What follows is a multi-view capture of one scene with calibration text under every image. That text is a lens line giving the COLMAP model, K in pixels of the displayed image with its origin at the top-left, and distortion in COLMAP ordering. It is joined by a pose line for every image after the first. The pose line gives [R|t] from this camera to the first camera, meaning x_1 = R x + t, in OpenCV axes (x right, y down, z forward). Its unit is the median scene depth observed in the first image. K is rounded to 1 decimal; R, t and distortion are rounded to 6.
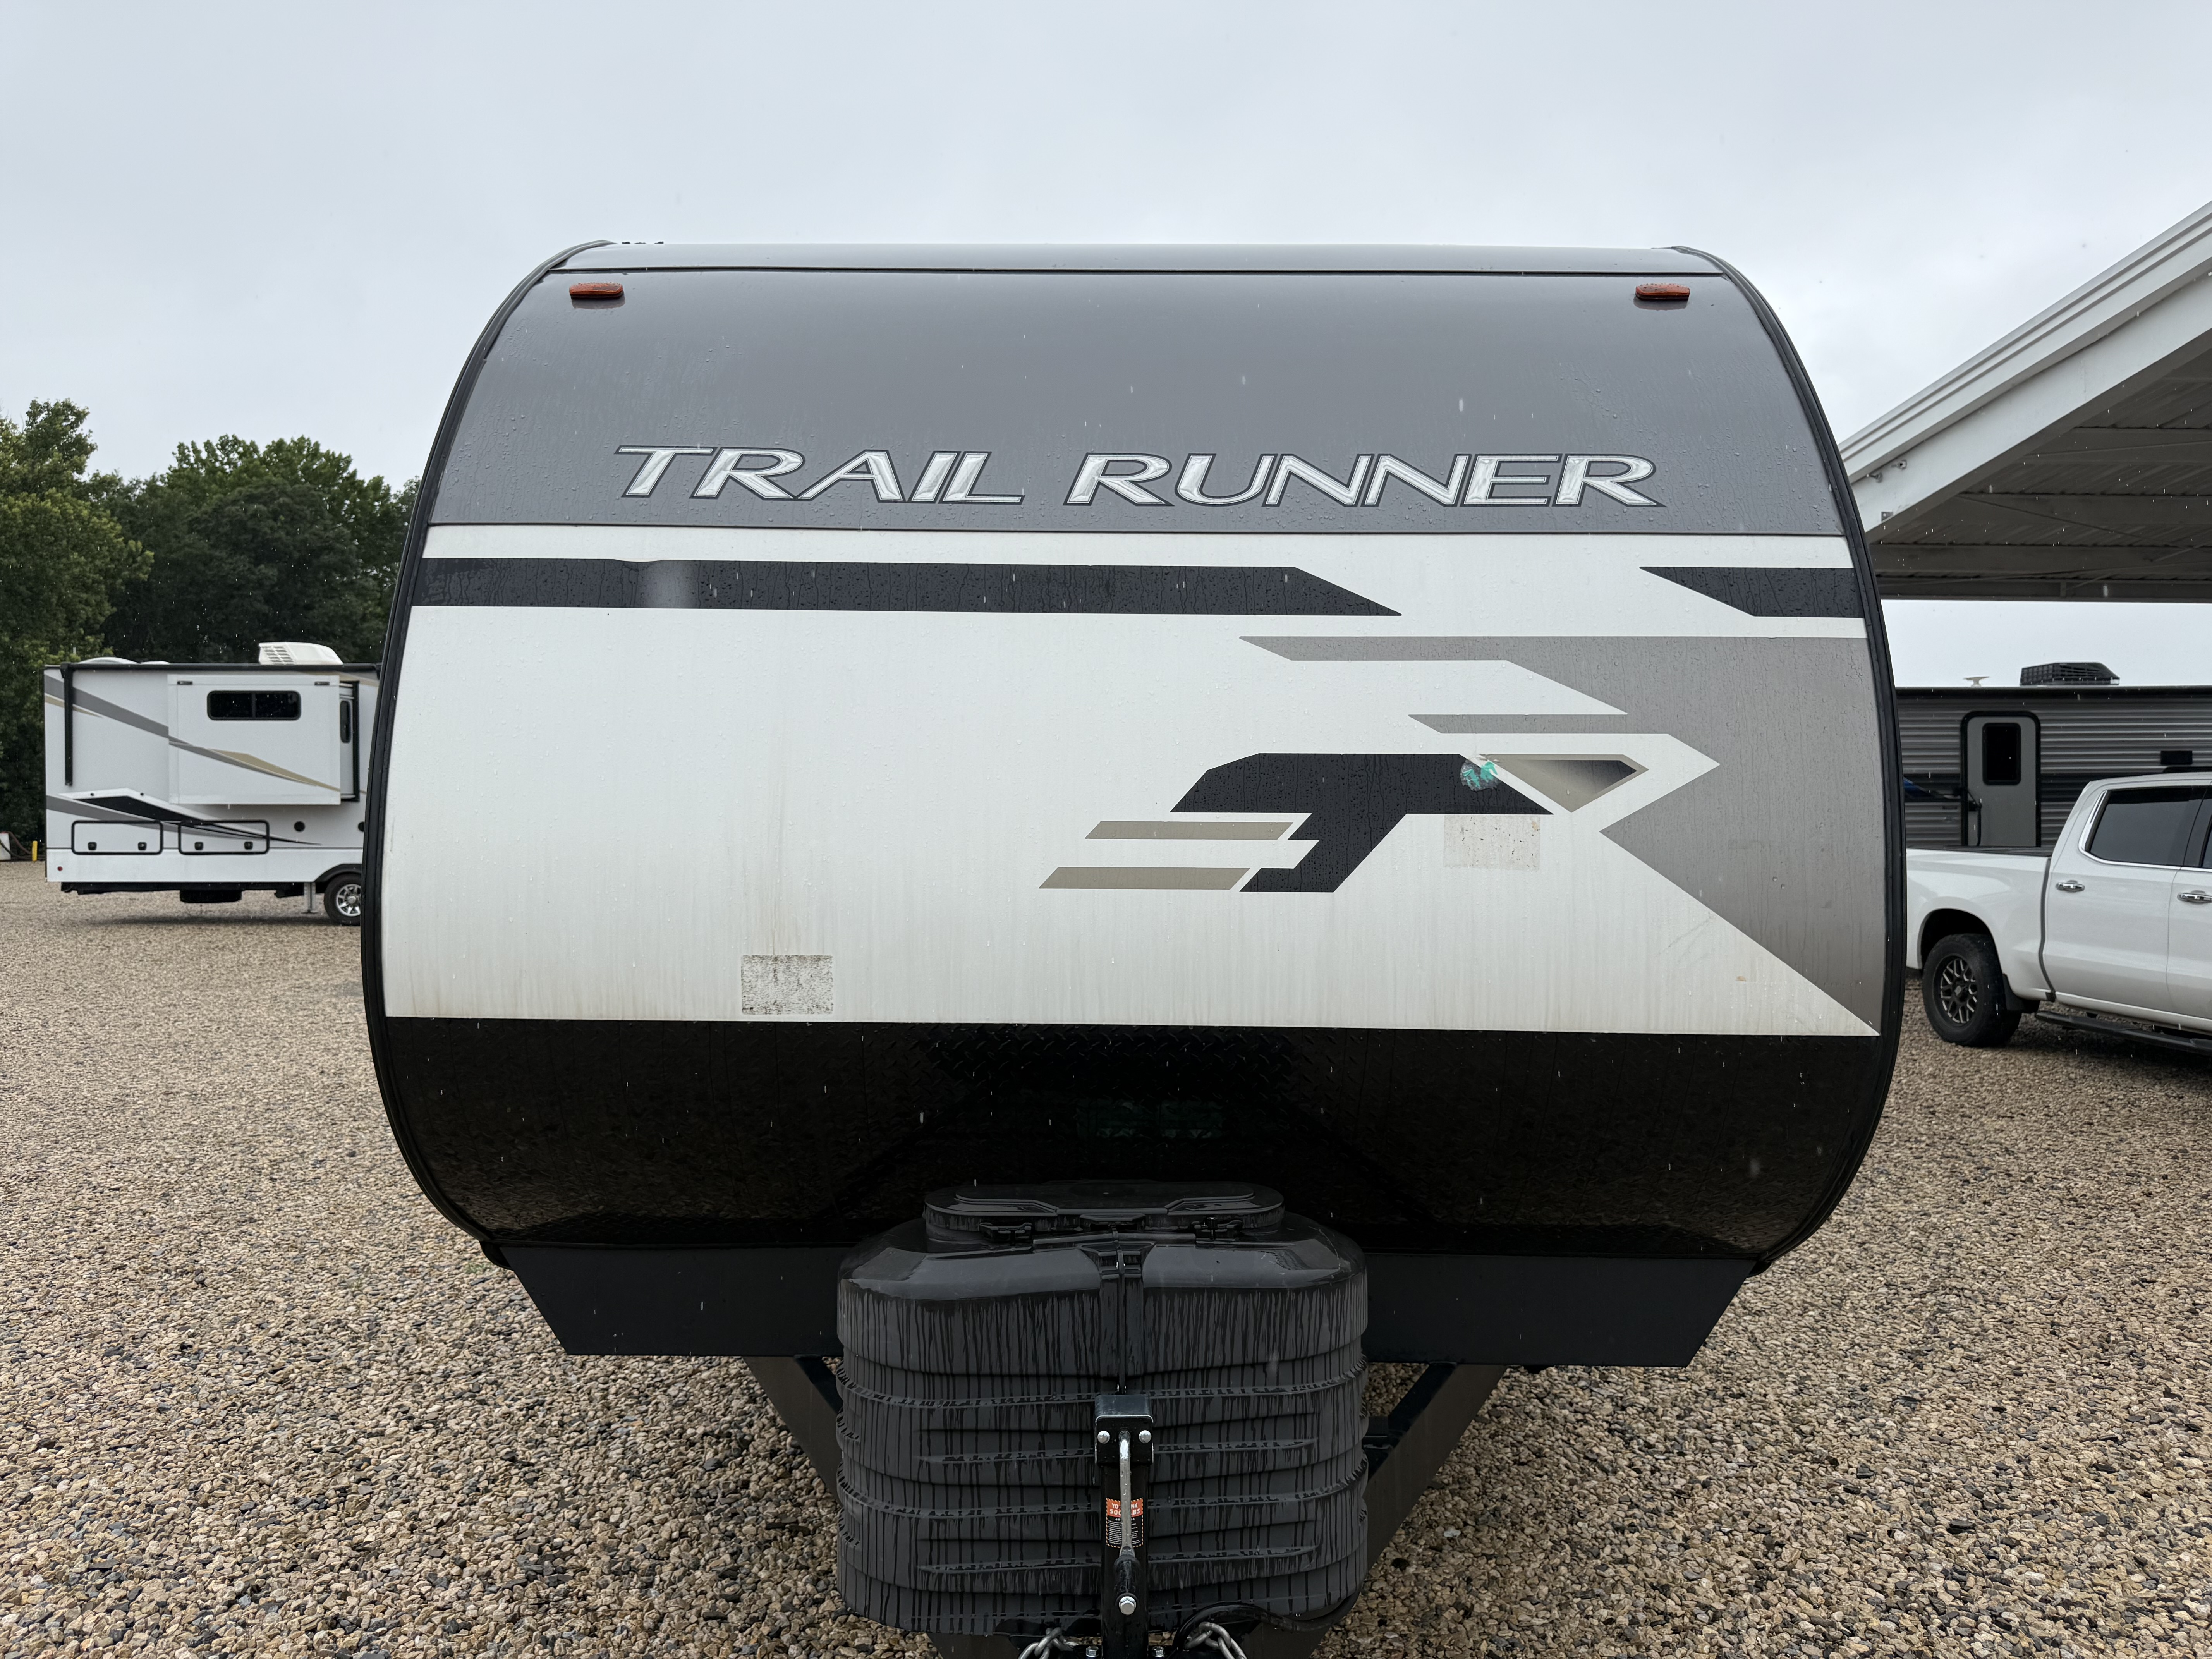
lens RADIAL K [[1552.9, 0, 1109.5], [0, 1552.9, 838.4], [0, 0, 1]] dist [0.066180, -0.089155]
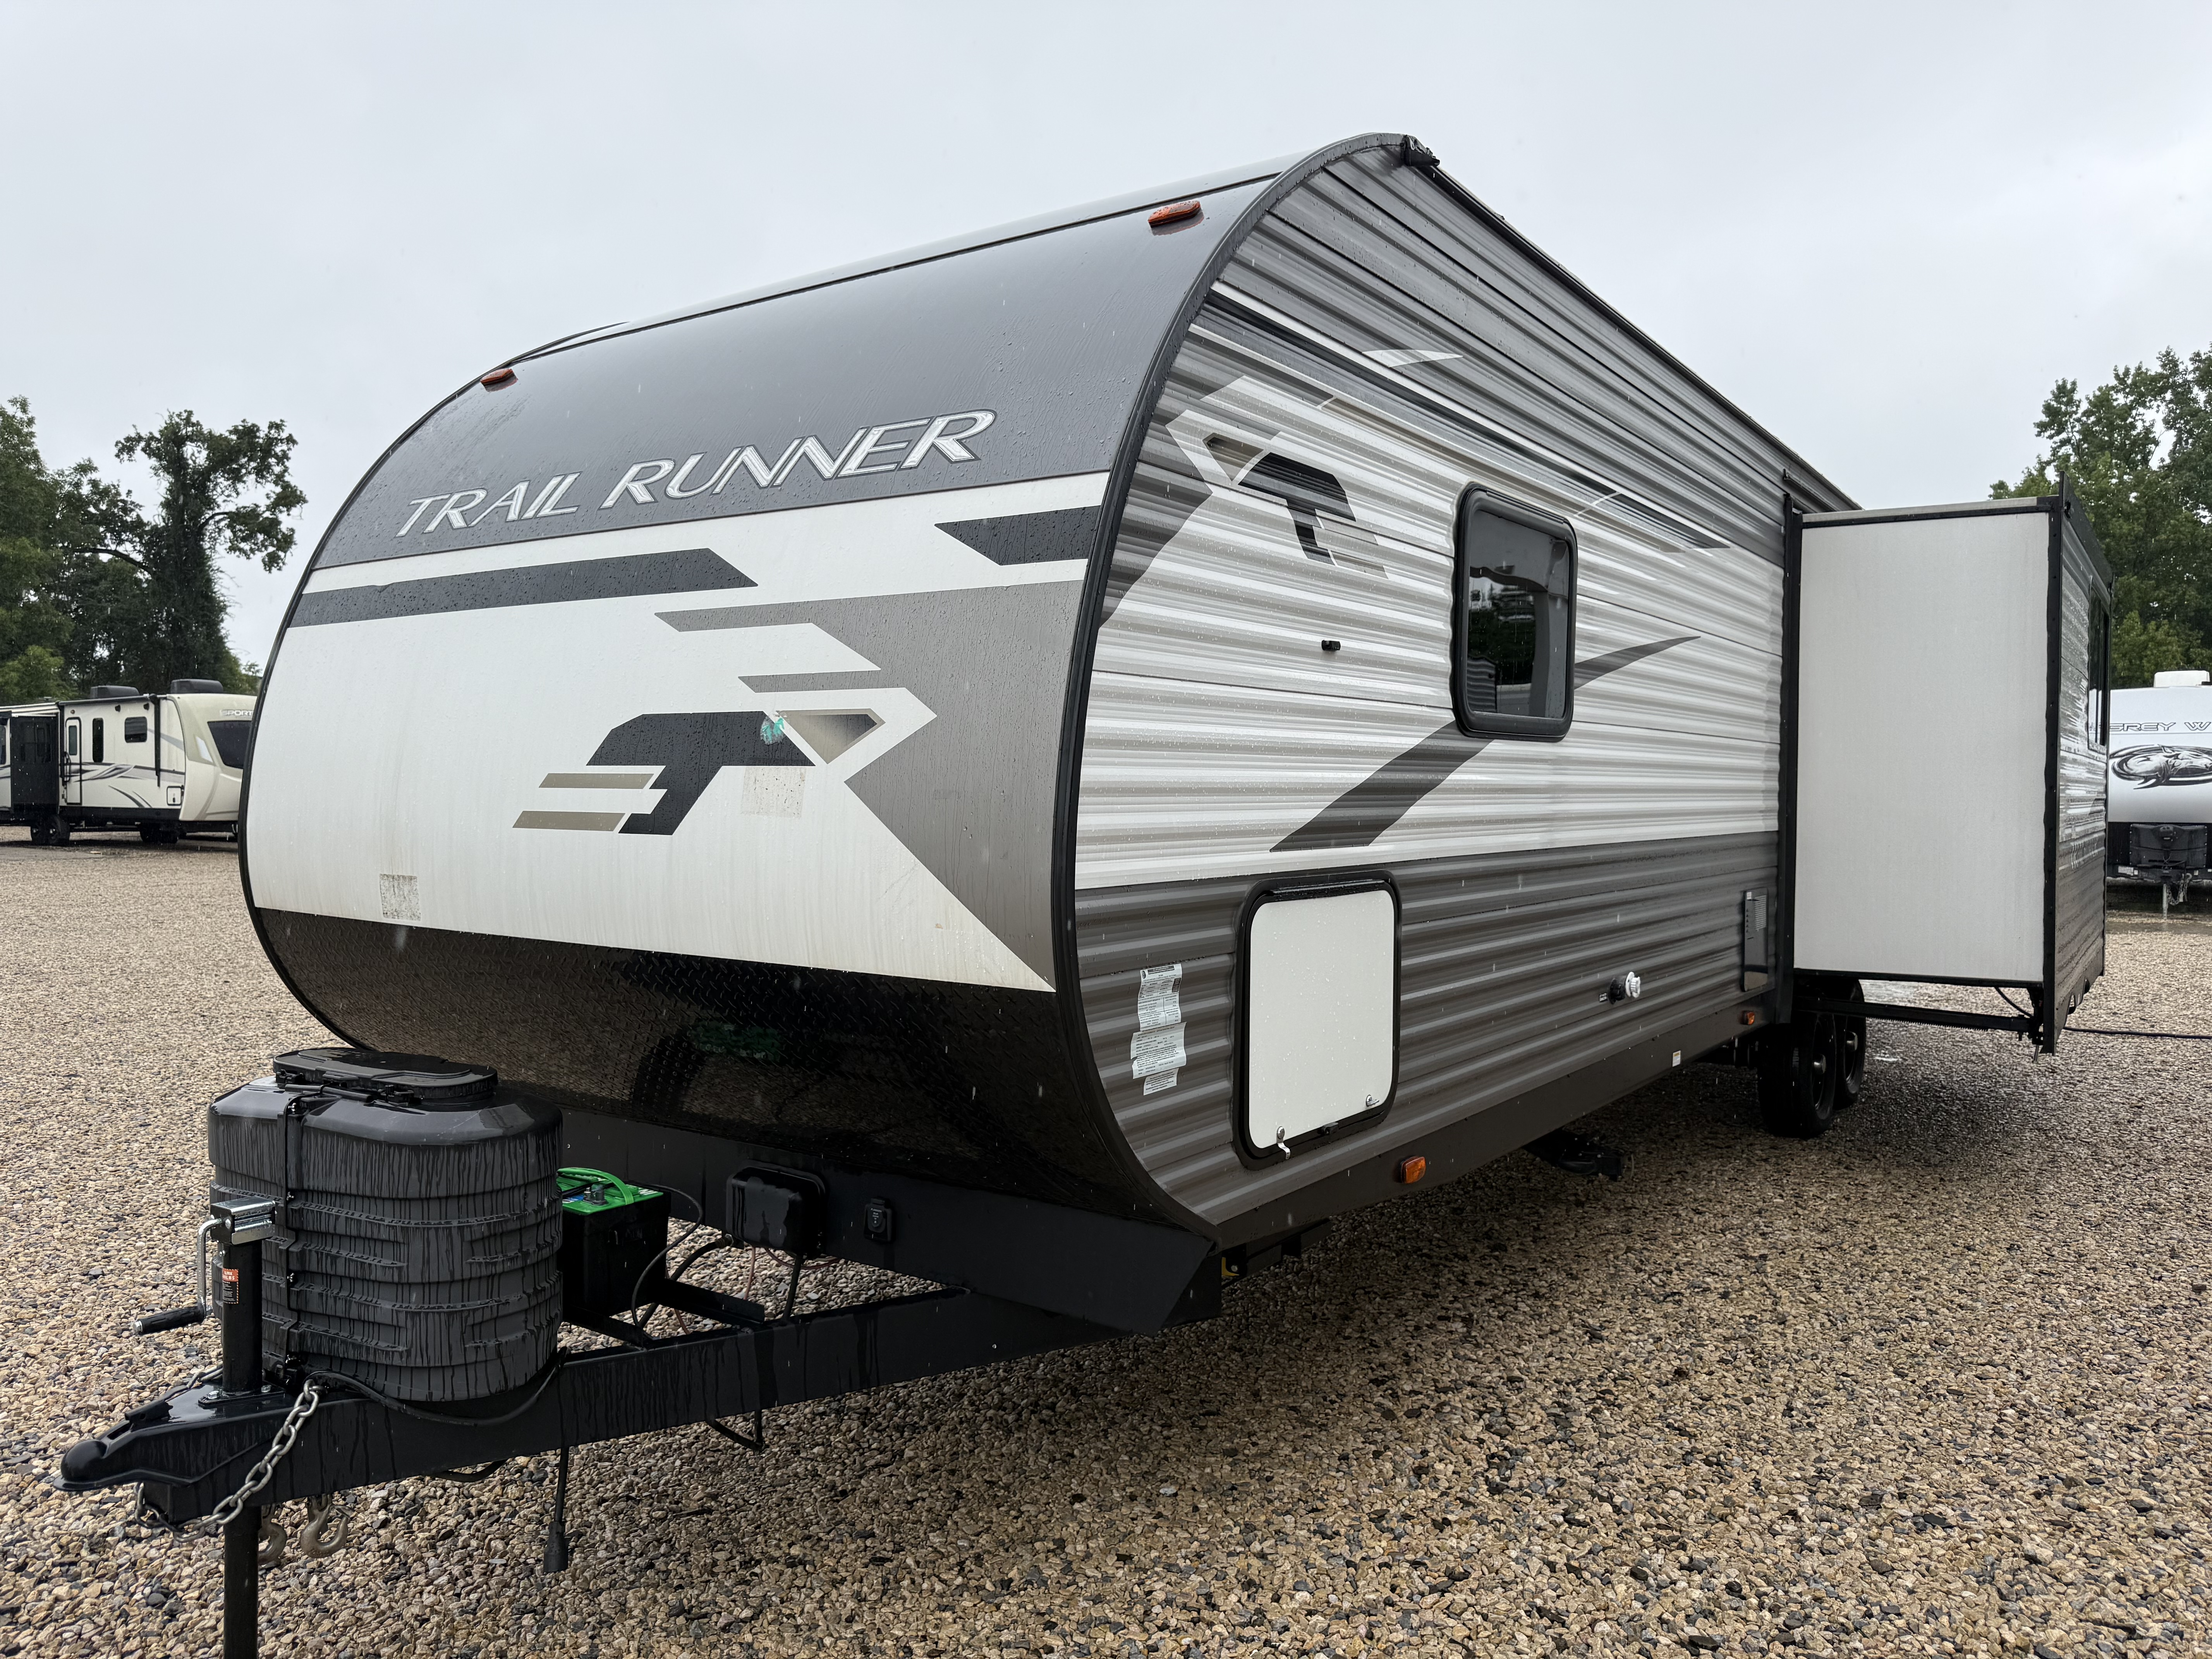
lens RADIAL K [[1581.9, 0, 1076.7], [0, 1581.9, 819.2], [0, 0, 1]] dist [0.103805, -0.170181]
pose [[0.820184, 0.011793, -0.571978, 1.050078], [-0.001775, 0.999835, 0.018069, 0.001396], [0.572097, -0.013805, 0.820070, 0.205016]]
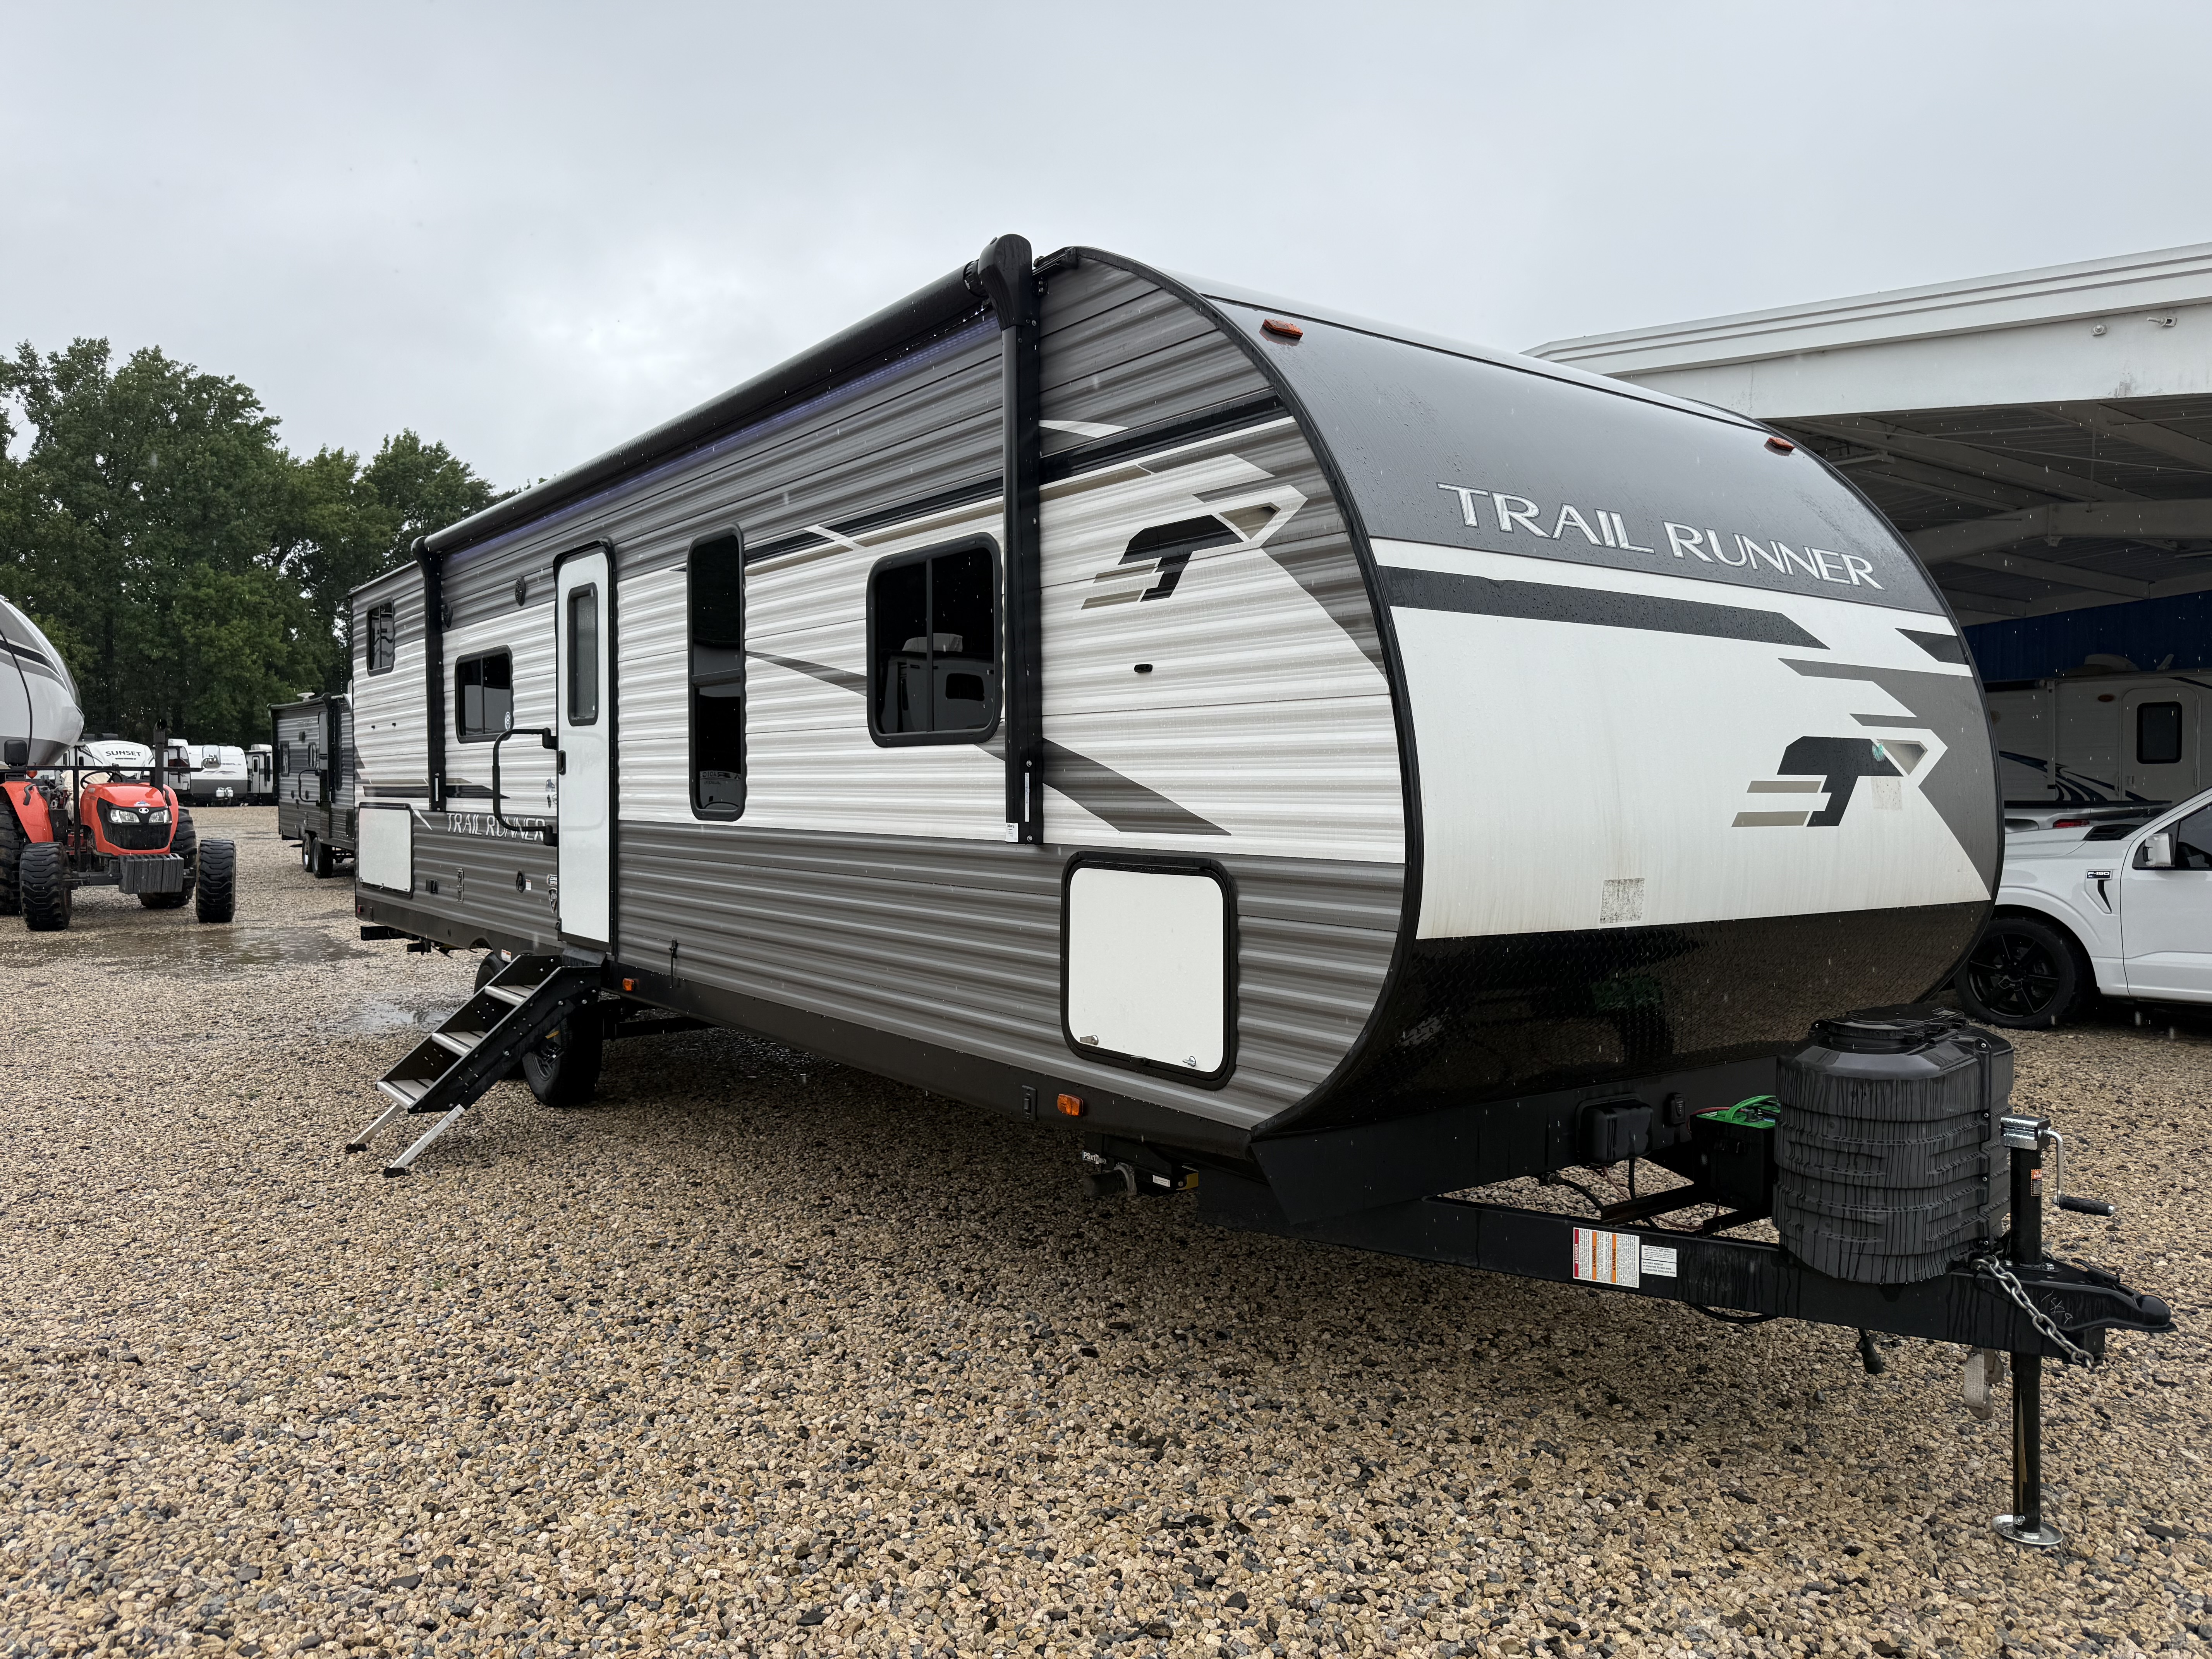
lens RADIAL K [[1581.9, 0, 1076.7], [0, 1581.9, 819.2], [0, 0, 1]] dist [0.103805, -0.170181]
pose [[0.794629, -0.018231, 0.606822, -1.450038], [0.002571, 0.999641, 0.026666, -0.017111], [-0.607090, -0.019629, 0.794391, 0.170062]]
